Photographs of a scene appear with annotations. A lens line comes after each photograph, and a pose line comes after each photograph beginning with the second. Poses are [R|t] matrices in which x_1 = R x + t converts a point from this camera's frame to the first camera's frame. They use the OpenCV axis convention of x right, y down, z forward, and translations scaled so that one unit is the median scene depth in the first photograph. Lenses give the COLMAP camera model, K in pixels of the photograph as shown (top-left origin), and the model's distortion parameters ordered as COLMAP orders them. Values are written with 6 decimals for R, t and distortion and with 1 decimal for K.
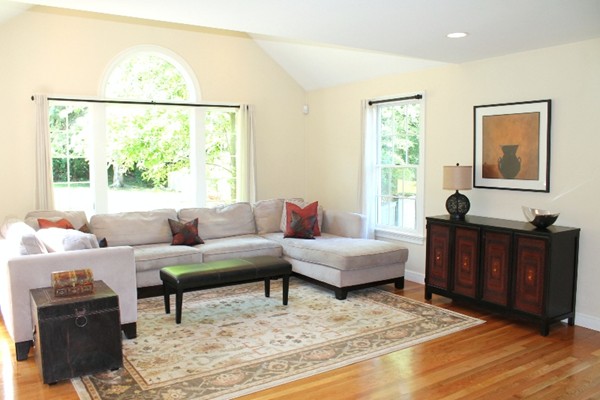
lens RADIAL K [[511.4, 0, 297.0], [0, 511.4, 196.8], [0, 0, 1]] dist [-0.147283, 0.119696]
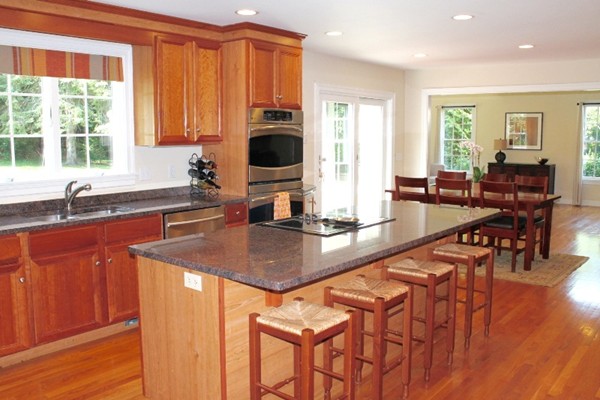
lens RADIAL K [[533.8, 0, 300.0], [0, 533.8, 200.0], [0, 0, 1]] dist [-0.121853, 0.007151]
pose [[0.954560, -0.037945, 0.295592, -1.346536], [0.024865, 0.998543, 0.047886, 0.080217], [-0.296979, -0.038360, 0.954113, -1.059758]]
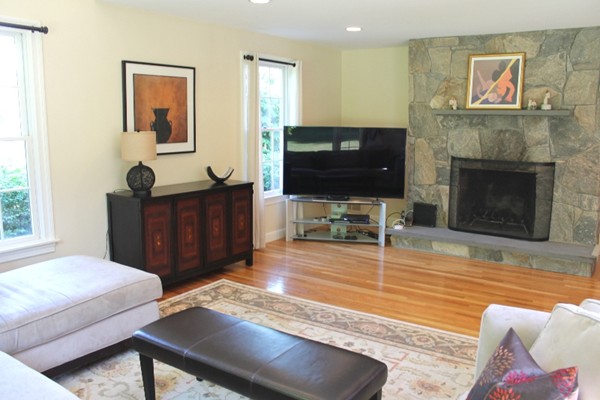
lens RADIAL K [[511.4, 0, 297.0], [0, 511.4, 196.8], [0, 0, 1]] dist [-0.147283, 0.119696]
pose [[-0.374458, -0.142397, 0.916245, -0.604069], [0.069543, 0.981042, 0.180889, -0.096716], [-0.924632, 0.131454, -0.357456, 1.164696]]
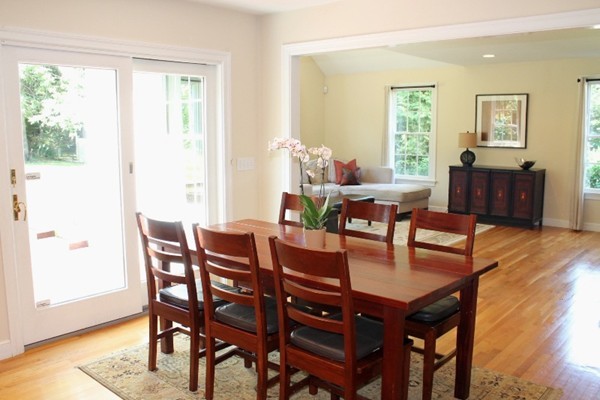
lens RADIAL K [[533.8, 0, 300.0], [0, 533.8, 200.0], [0, 0, 1]] dist [-0.121853, 0.007151]
pose [[0.964052, -0.036505, 0.263193, -0.681539], [0.020779, 0.997842, 0.062292, 0.037307], [-0.264899, -0.054584, 0.962730, -0.492473]]
